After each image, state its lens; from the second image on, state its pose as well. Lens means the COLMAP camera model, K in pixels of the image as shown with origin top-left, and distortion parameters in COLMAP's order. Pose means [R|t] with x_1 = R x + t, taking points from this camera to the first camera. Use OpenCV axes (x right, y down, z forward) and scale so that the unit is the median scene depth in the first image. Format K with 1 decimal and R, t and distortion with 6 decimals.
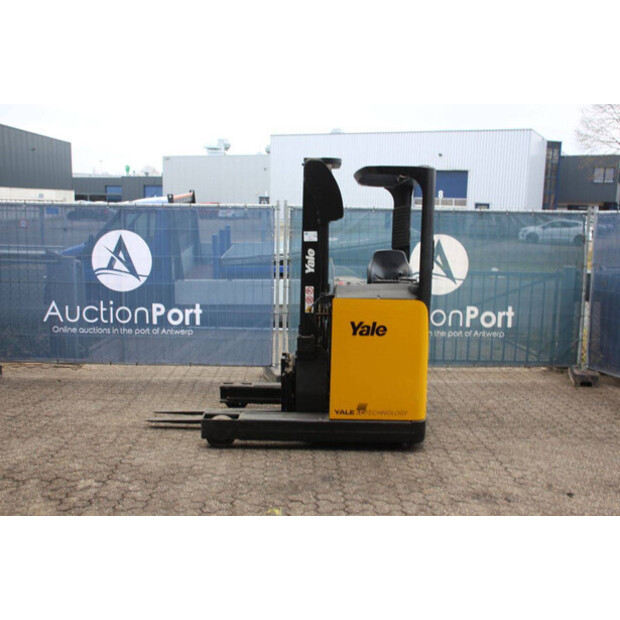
lens RADIAL K [[656.2, 0, 310.0], [0, 656.2, 310.0], [0, 0, 1]] dist [-0.045197, 0.035553]
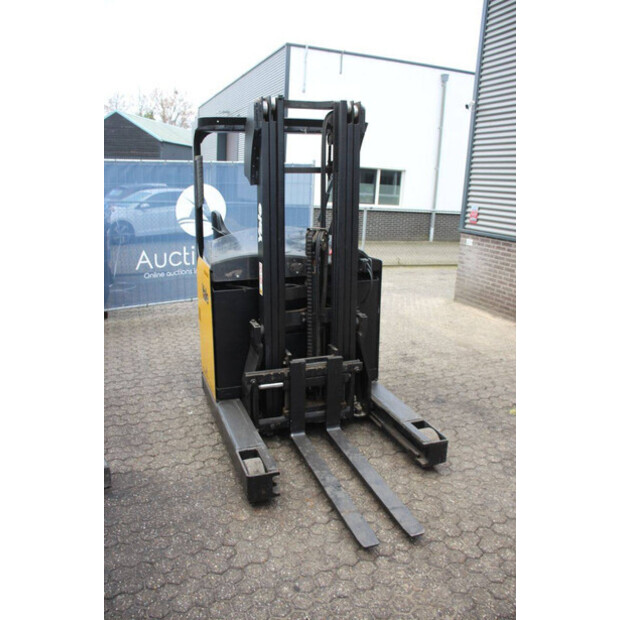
lens RADIAL K [[536.9, 0, 310.0], [0, 536.9, 310.0], [0, 0, 1]] dist [-0.177770, 0.188276]
pose [[-0.330171, -0.256830, 0.908309, -0.631661], [0.098550, 0.947634, 0.303772, -0.188680], [-0.938763, 0.189811, -0.287570, 1.271270]]
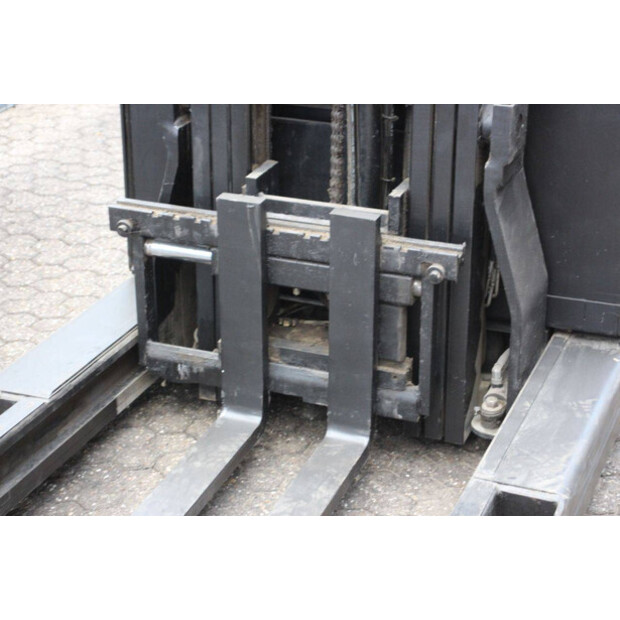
lens RADIAL K [[1463.8, 0, 310.0], [0, 1463.8, 310.0], [0, 0, 1]] dist [0.588734, 0.105951]
pose [[0.360923, -0.383333, 0.850171, -0.559617], [0.112190, 0.922844, 0.368473, -0.105186], [-0.925823, -0.037610, 0.376082, 0.855260]]
